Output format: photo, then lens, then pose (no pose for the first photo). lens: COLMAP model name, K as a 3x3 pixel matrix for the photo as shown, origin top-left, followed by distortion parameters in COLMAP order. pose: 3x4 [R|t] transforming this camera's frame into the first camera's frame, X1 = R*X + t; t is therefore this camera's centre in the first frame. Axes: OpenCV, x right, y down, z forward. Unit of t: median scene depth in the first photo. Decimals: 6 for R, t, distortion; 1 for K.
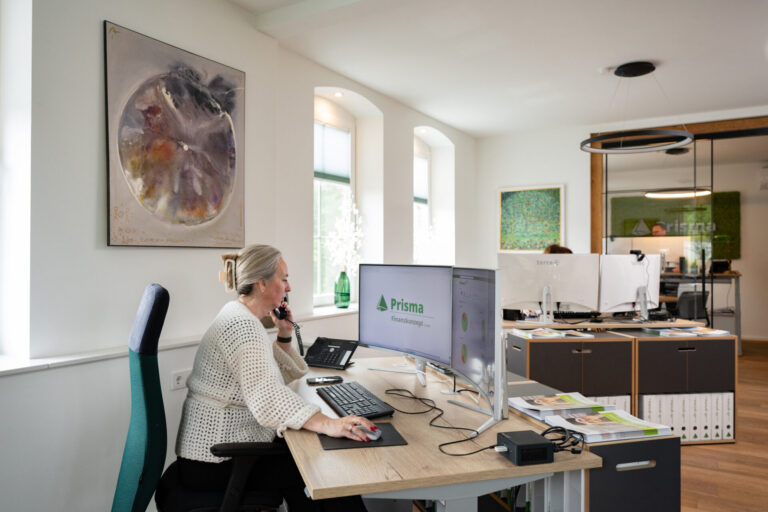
lens RADIAL K [[557.9, 0, 383.8], [0, 557.9, 254.8], [0, 0, 1]] dist [0.004574, 0.001029]
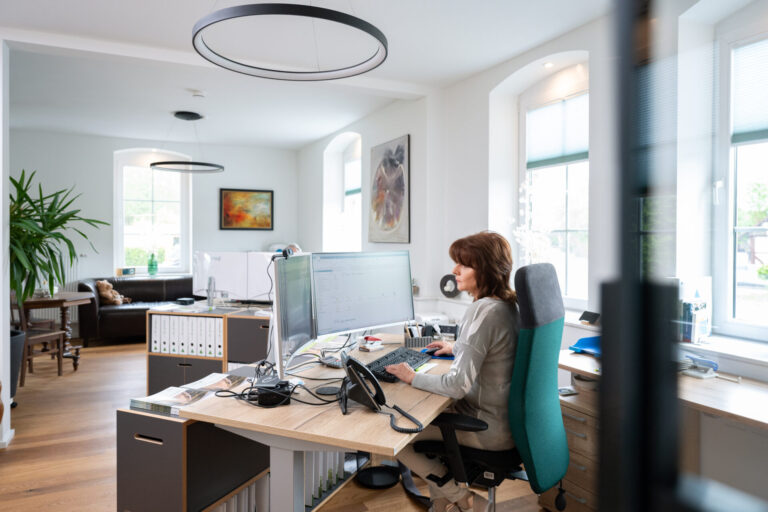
lens RADIAL K [[557.9, 0, 384.0], [0, 557.9, 252.2], [0, 0, 1]] dist [0.004574, 0.001029]
pose [[-0.559406, 0.016048, -0.828739, 1.228210], [-0.007608, 0.999671, 0.024493, -0.026294], [0.828859, 0.020006, -0.559100, 2.007634]]
